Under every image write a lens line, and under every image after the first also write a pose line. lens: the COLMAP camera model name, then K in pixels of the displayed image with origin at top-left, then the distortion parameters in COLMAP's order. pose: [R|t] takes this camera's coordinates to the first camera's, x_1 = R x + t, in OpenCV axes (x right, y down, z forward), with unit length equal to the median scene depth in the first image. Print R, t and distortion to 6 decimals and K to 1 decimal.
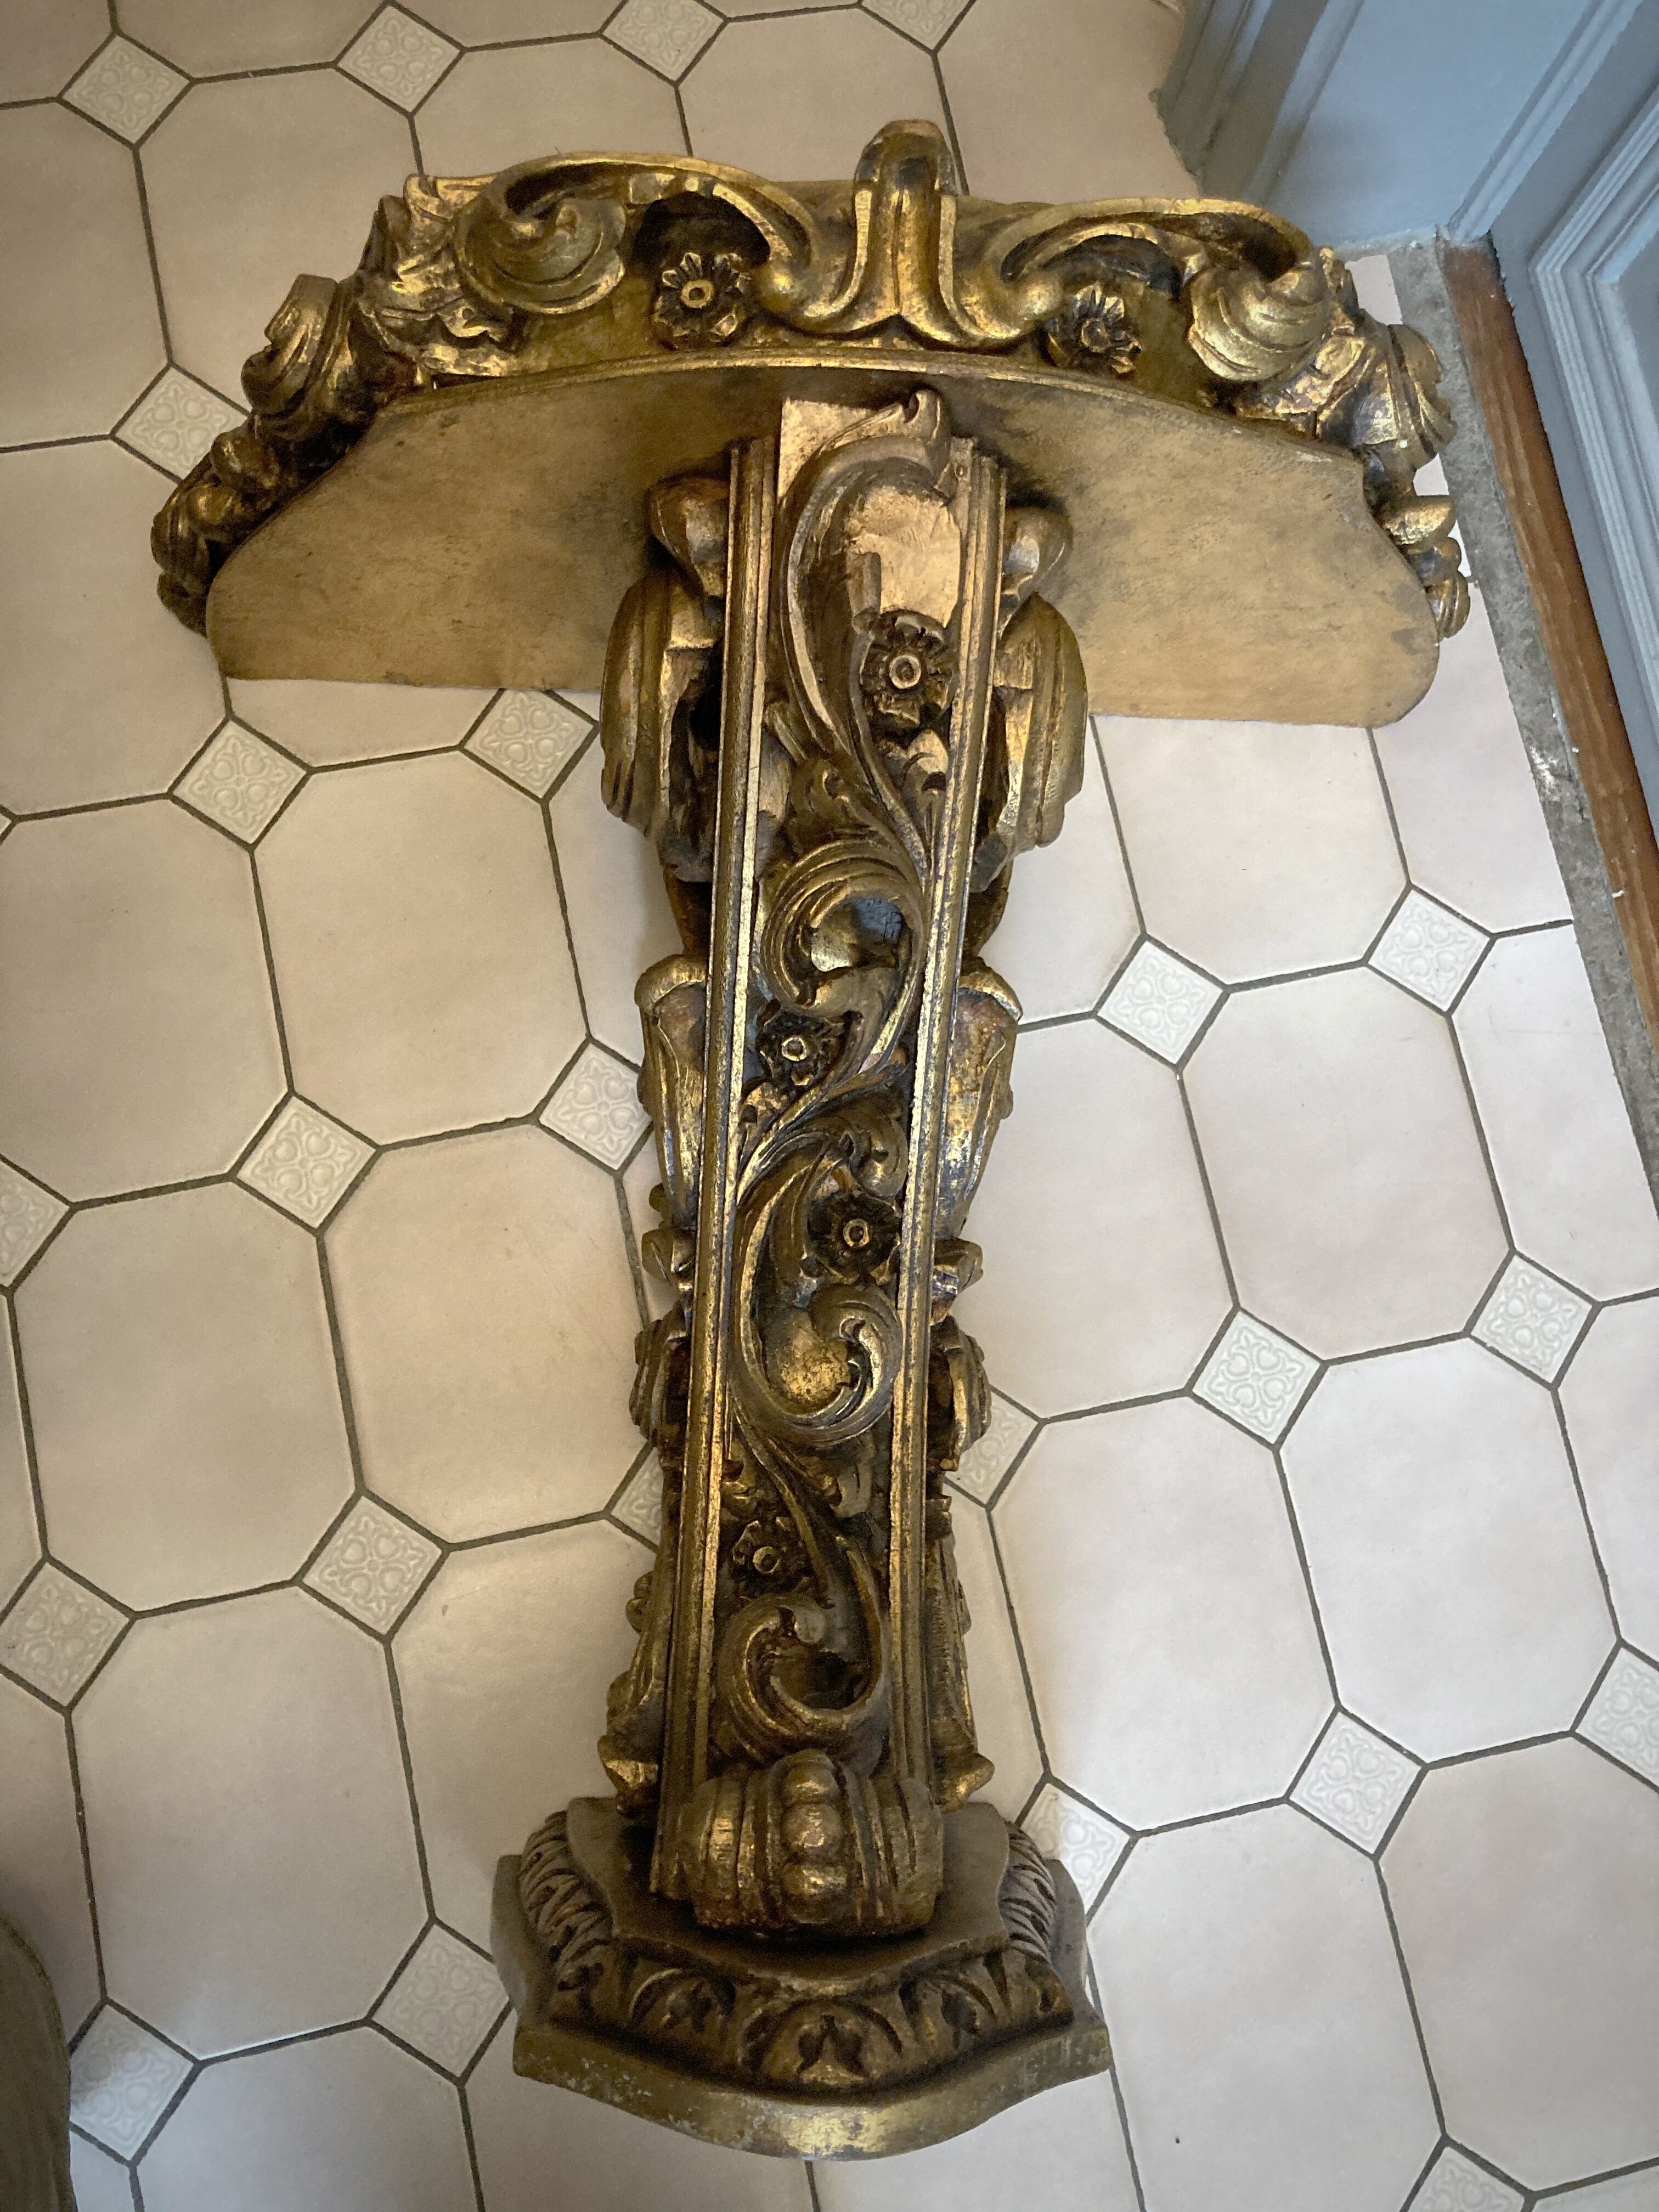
lens RADIAL K [[1749.2, 0, 829.6], [0, 1749.2, 1103.8], [0, 0, 1]] dist [0.008166, -0.001563]
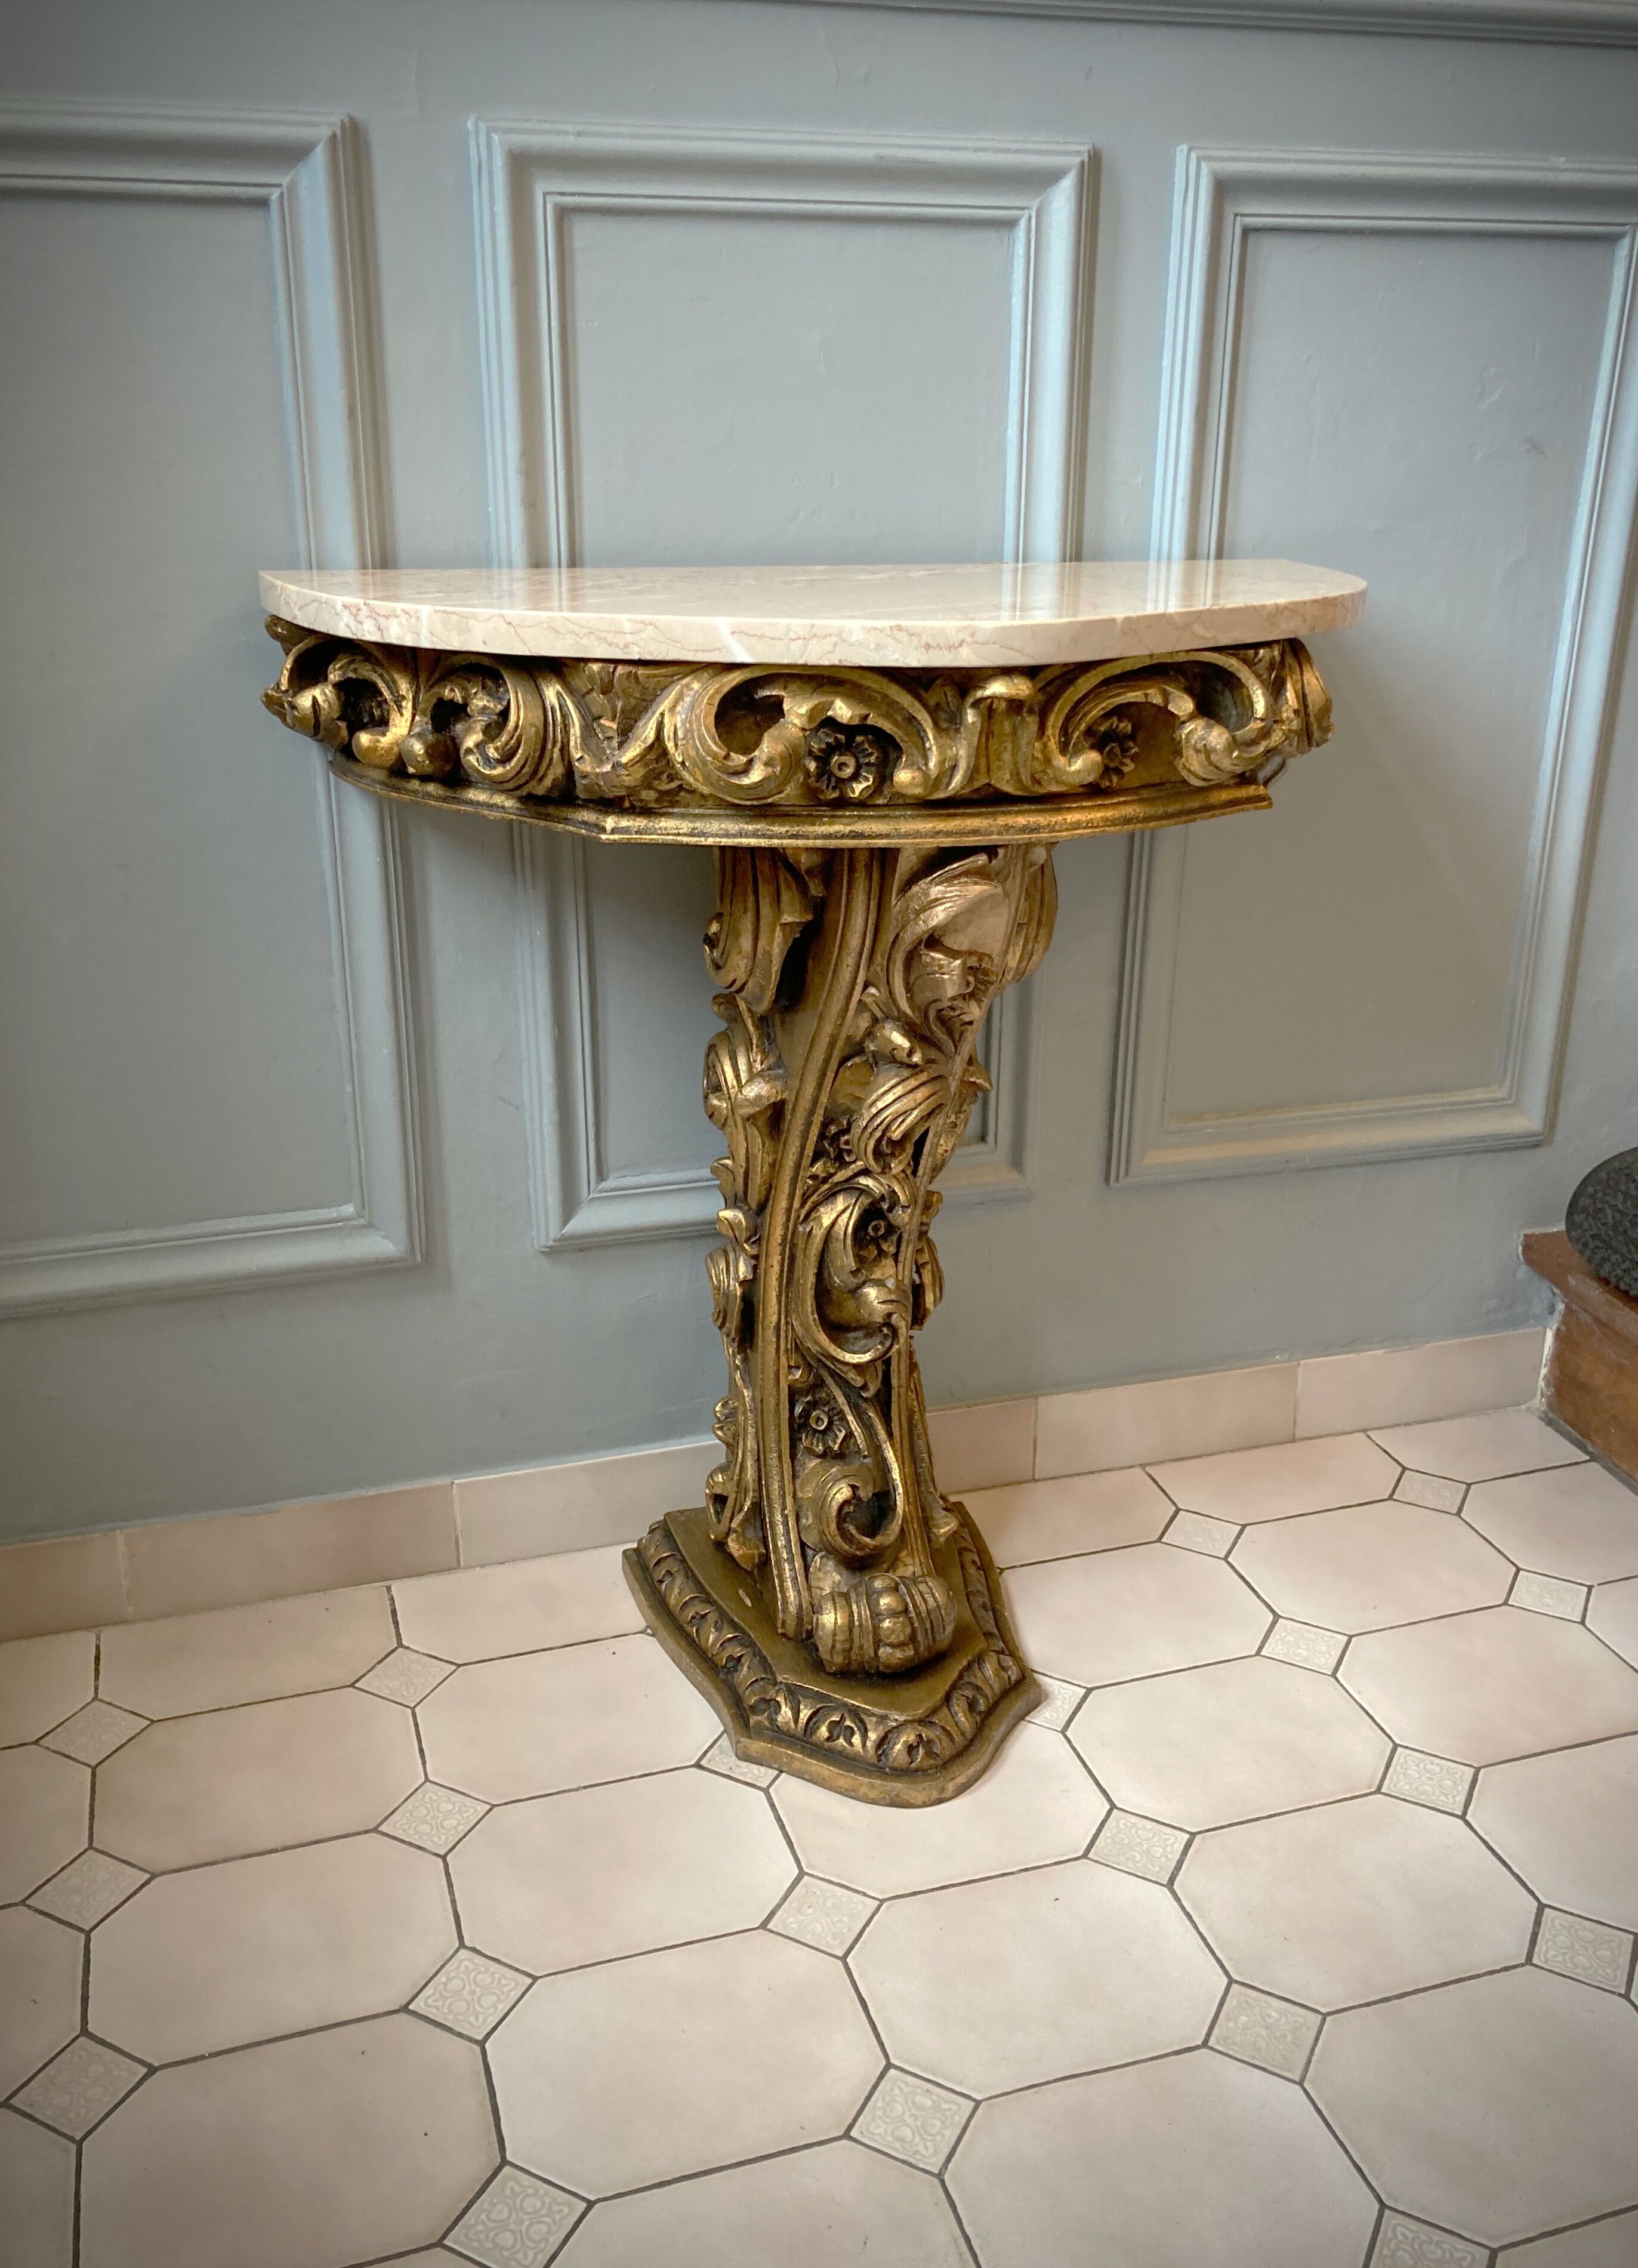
lens RADIAL K [[2049.2, 0, 831.5], [0, 2049.2, 1121.3], [0, 0, 1]] dist [0.085360, 0.002108]
pose [[0.977010, -0.076520, 0.198988, -0.373983], [-0.033881, 0.865777, 0.499282, -0.901962], [-0.210484, -0.494545, 0.843280, -0.428028]]
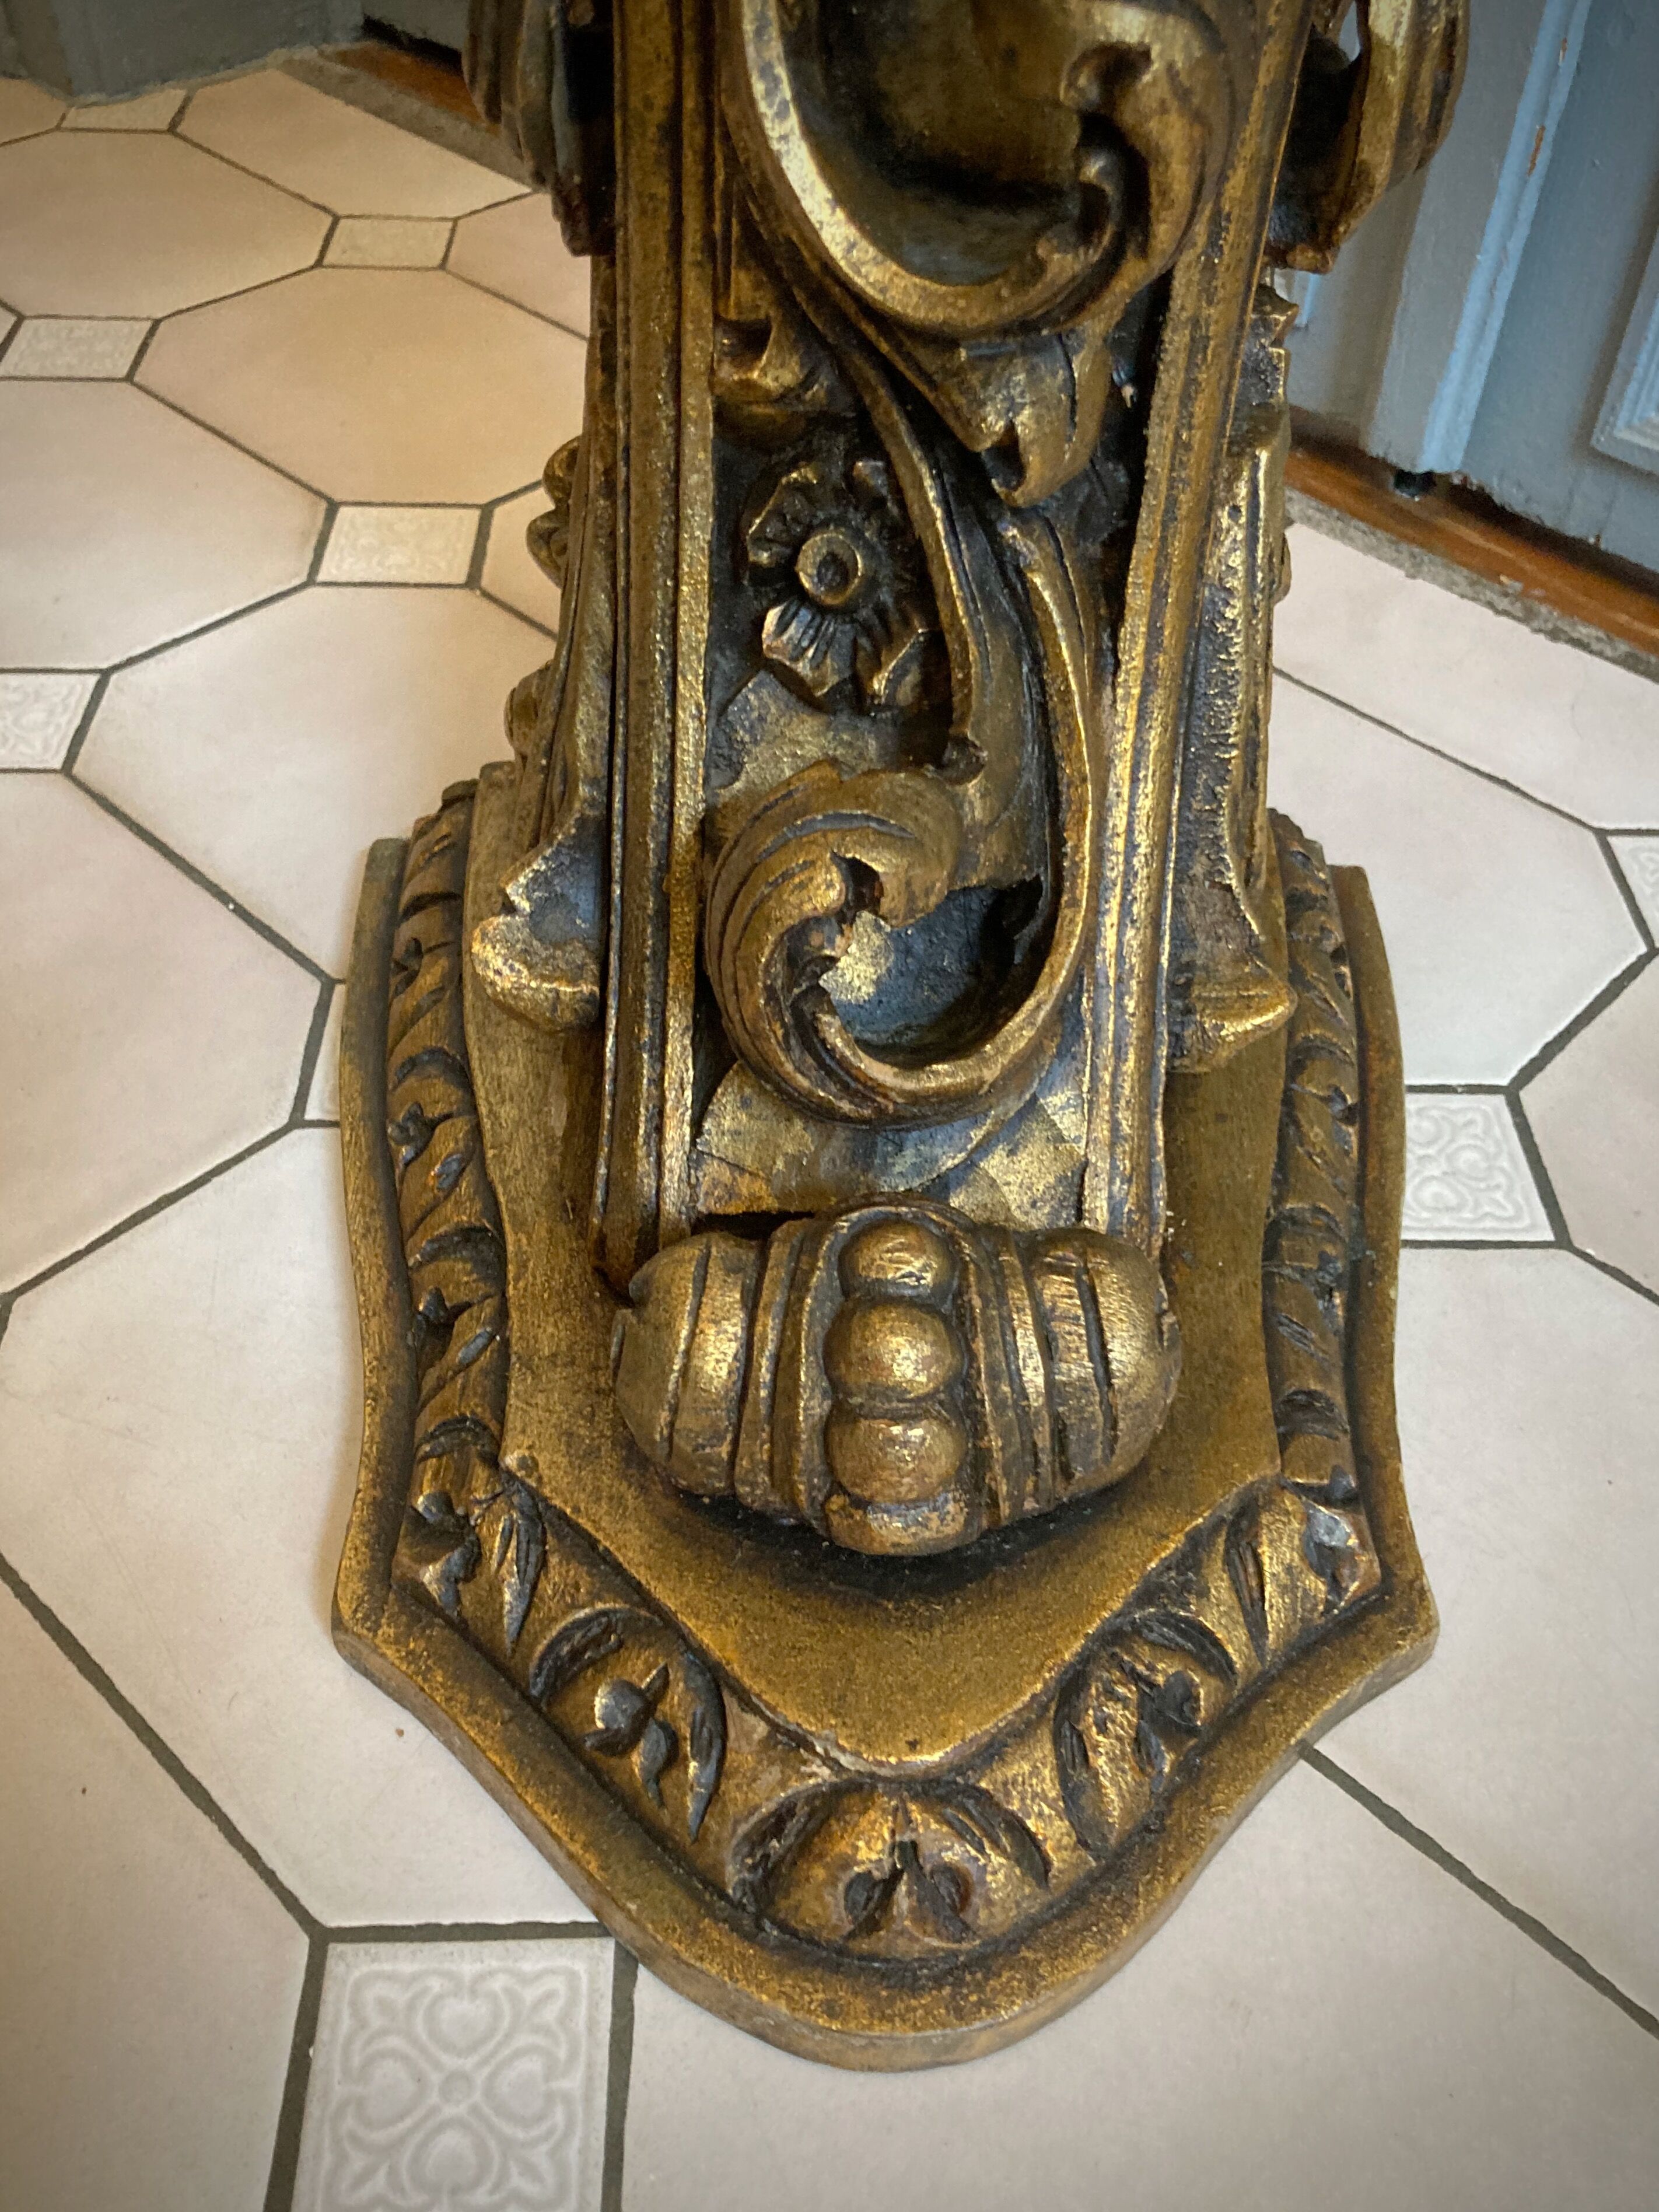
lens RADIAL K [[1973.9, 0, 861.4], [0, 1973.9, 1130.2], [0, 0, 1]] dist [0.015965, -0.005675]
pose [[0.997666, 0.061020, -0.030653, -0.006759], [-0.008464, 0.555922, 0.831192, -0.050257], [0.067760, -0.828992, 0.555140, 0.641647]]
